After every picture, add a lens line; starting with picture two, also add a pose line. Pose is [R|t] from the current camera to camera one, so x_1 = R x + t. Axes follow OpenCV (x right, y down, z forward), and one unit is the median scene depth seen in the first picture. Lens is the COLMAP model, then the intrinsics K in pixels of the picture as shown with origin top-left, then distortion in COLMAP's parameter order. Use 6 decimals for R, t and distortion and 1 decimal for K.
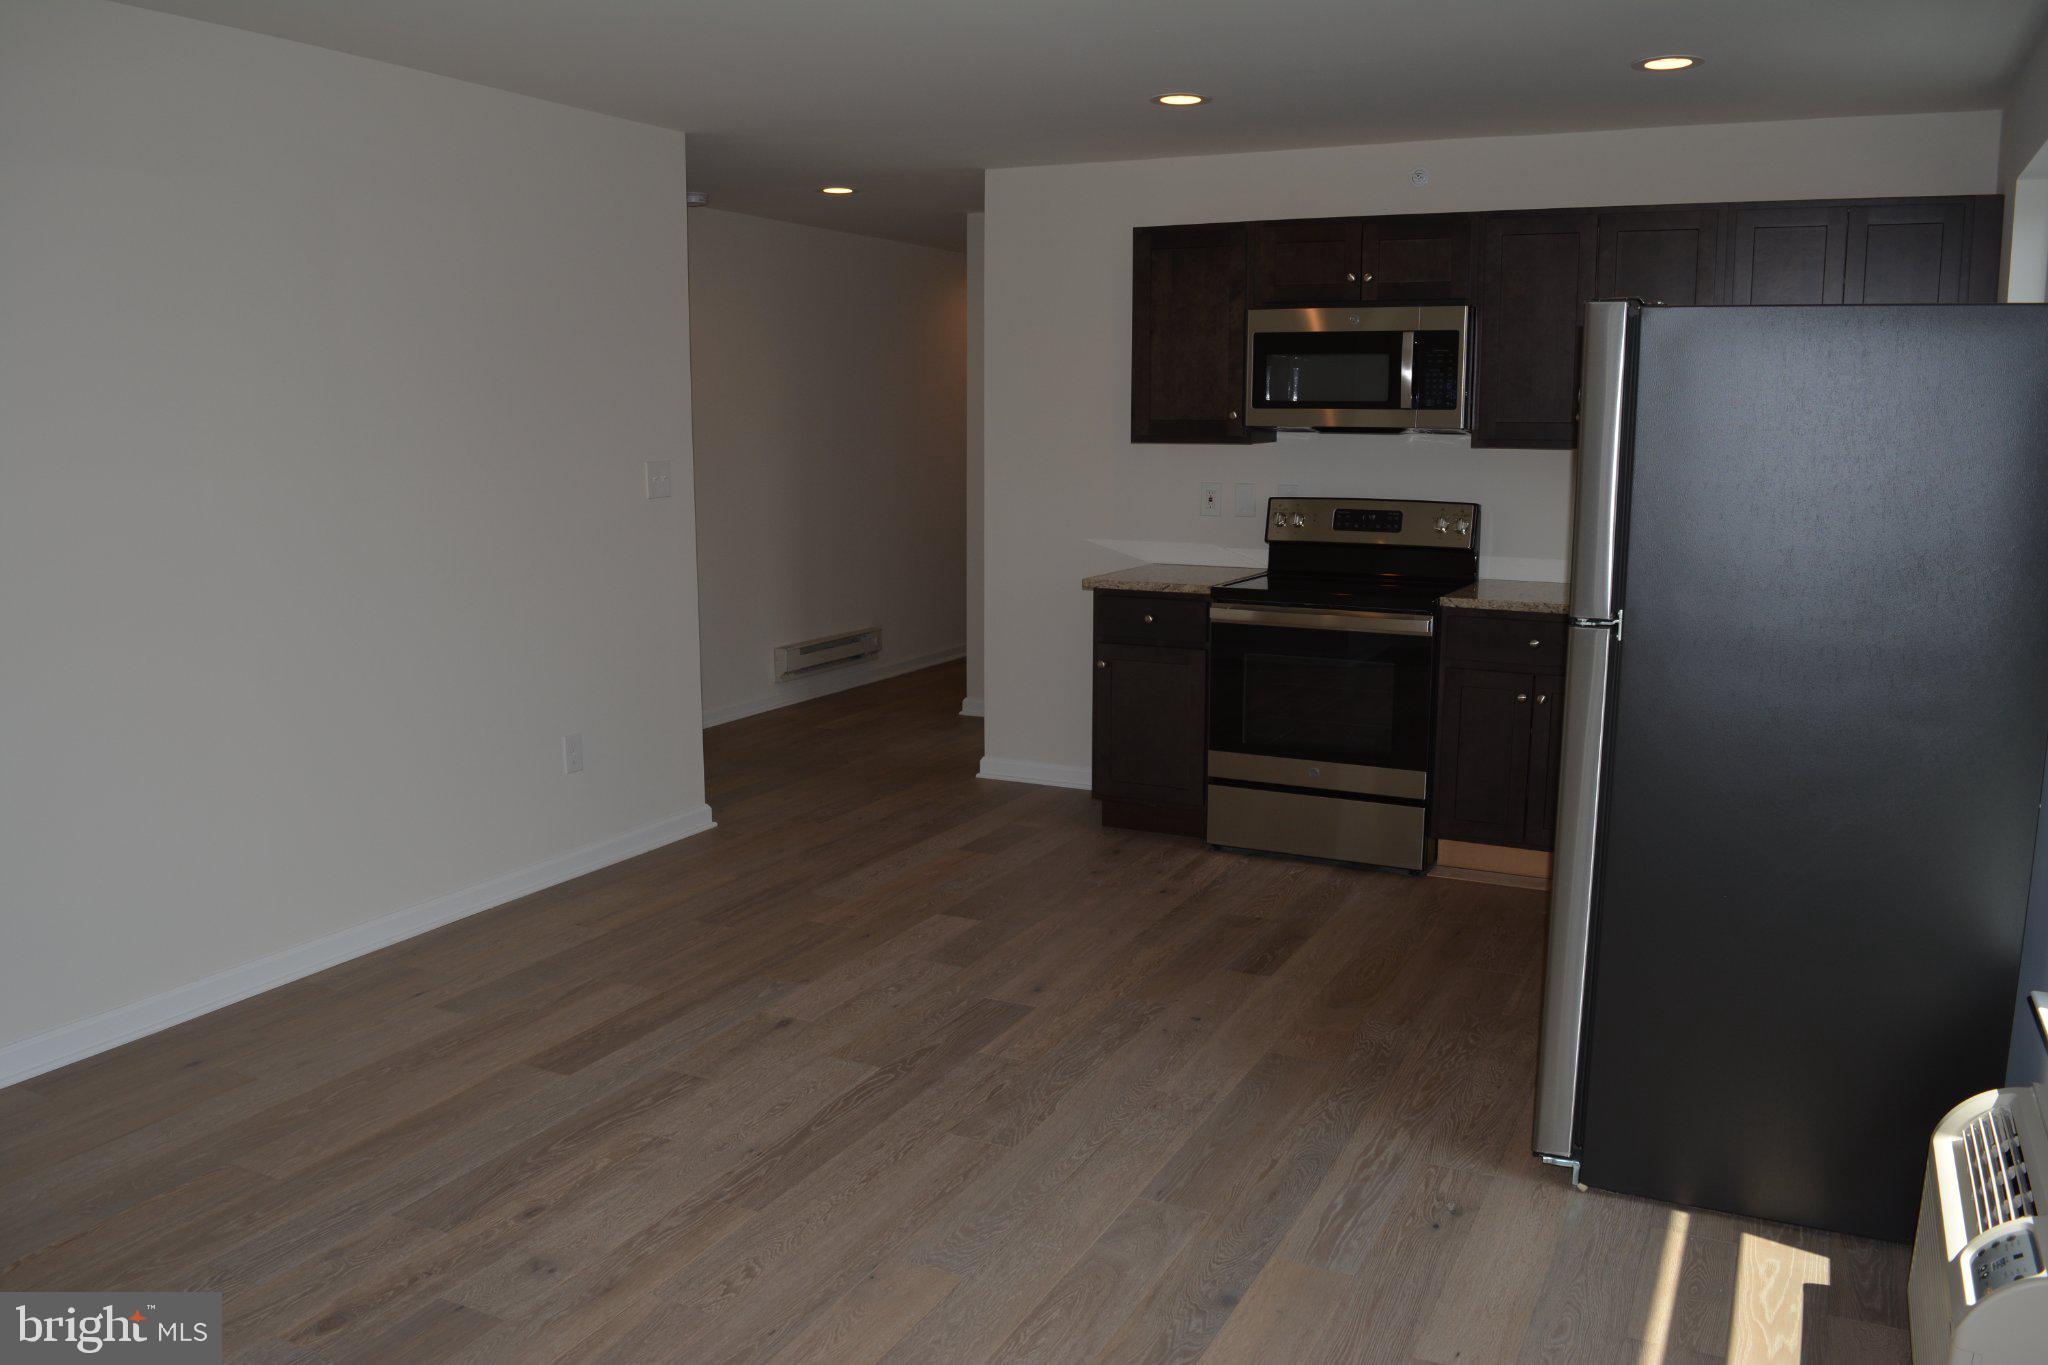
lens RADIAL K [[1624.0, 0, 1024.0], [0, 1624.0, 682.5], [0, 0, 1]] dist [-0.072677, 0.008297]
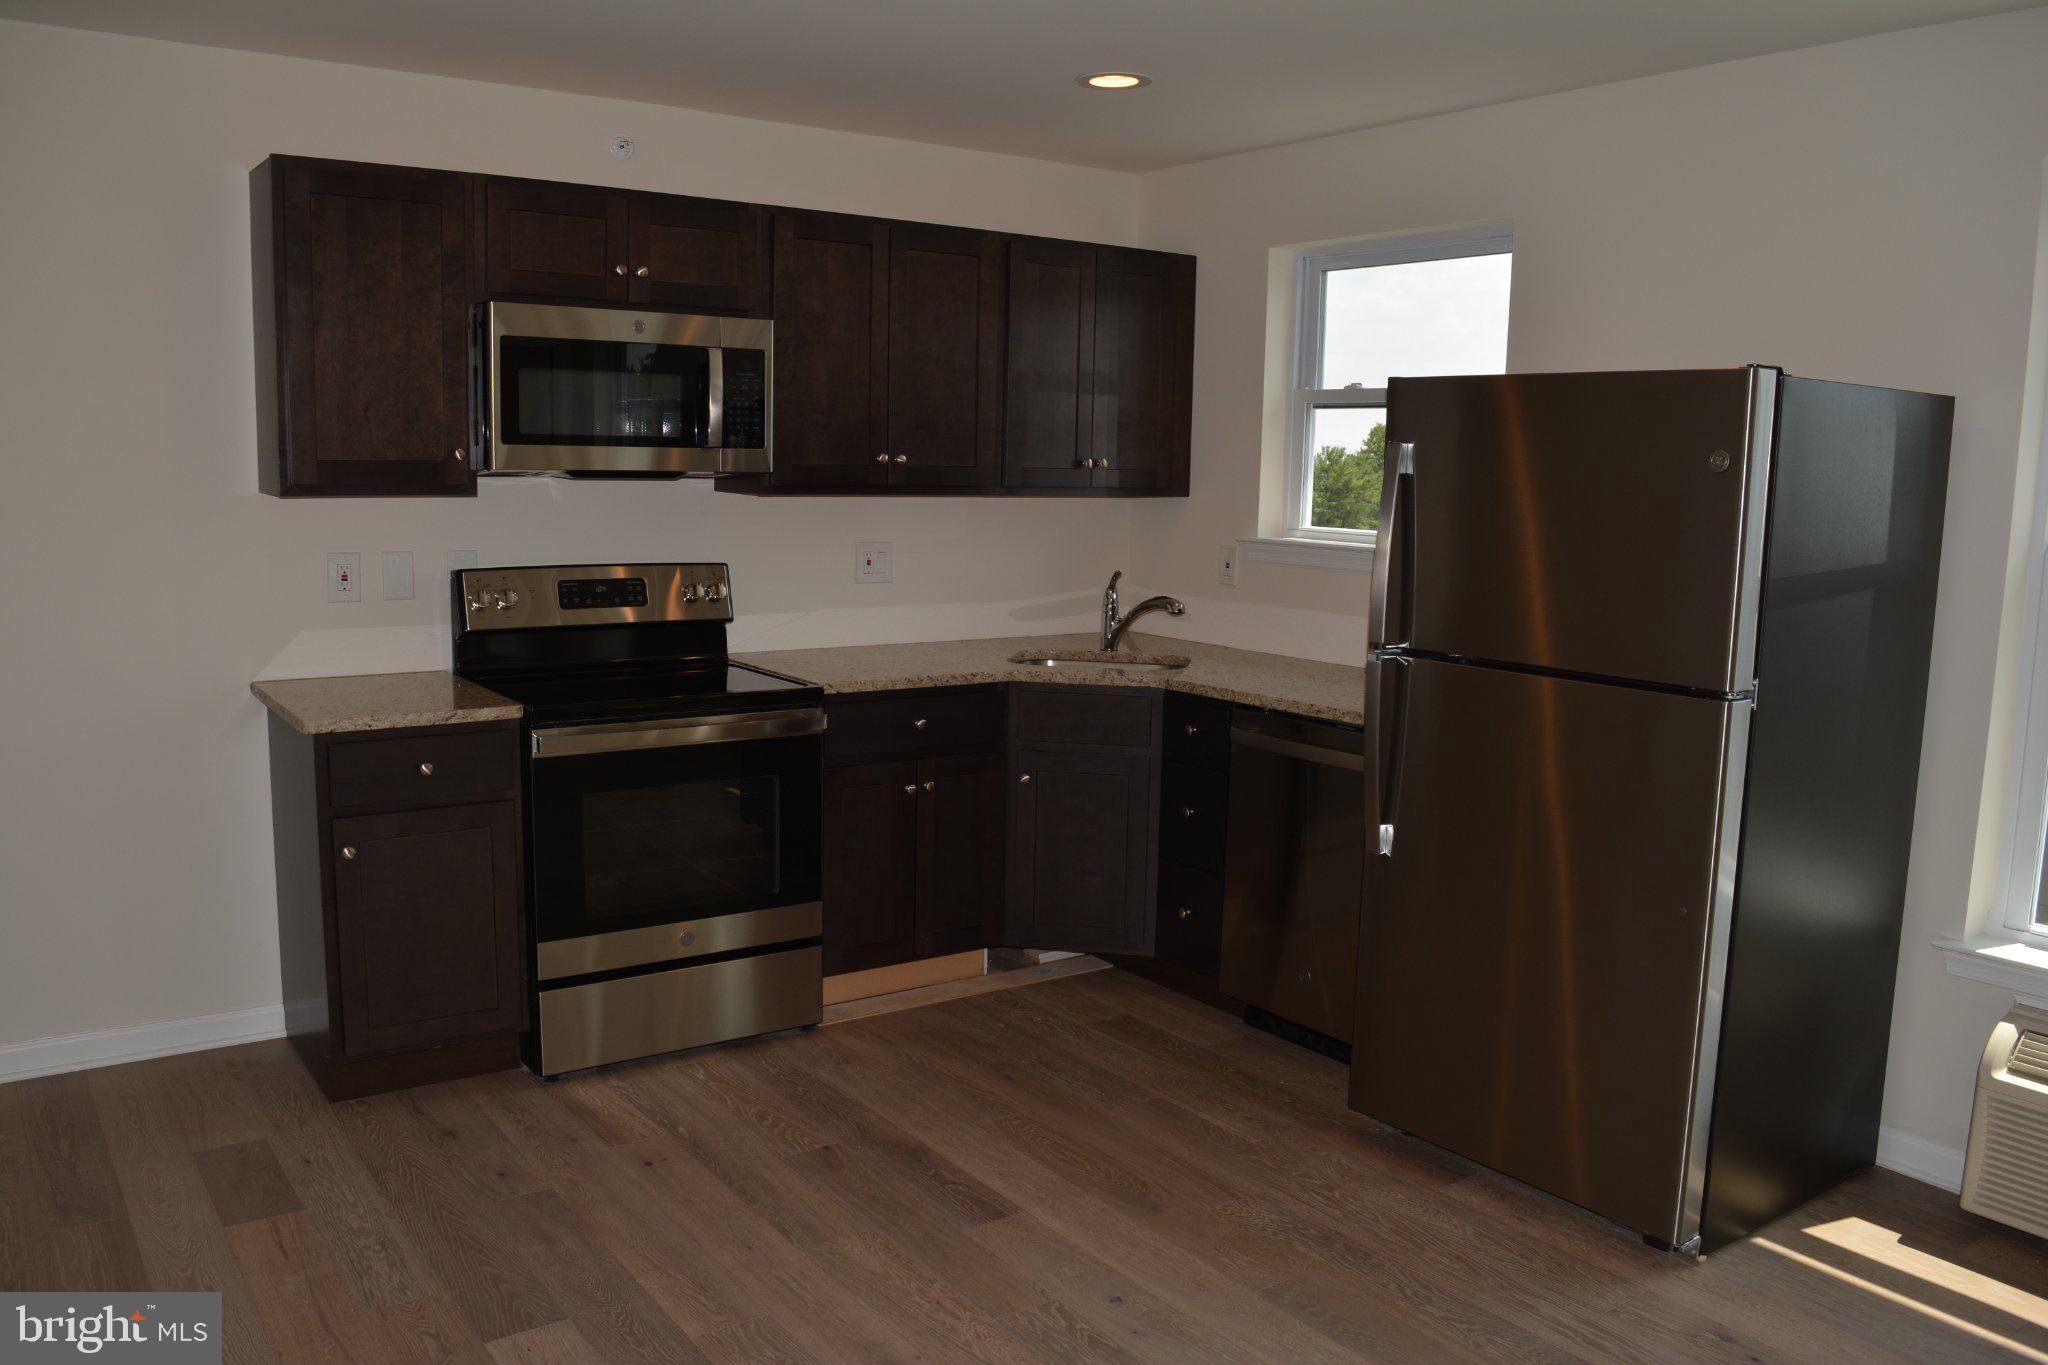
lens RADIAL K [[1624.0, 0, 1024.0], [0, 1624.0, 682.5], [0, 0, 1]] dist [-0.072677, 0.008297]
pose [[0.476566, -0.115204, 0.871558, -0.368846], [0.124919, 0.990191, 0.062579, -0.084438], [-0.870218, 0.079051, 0.486283, 0.482986]]
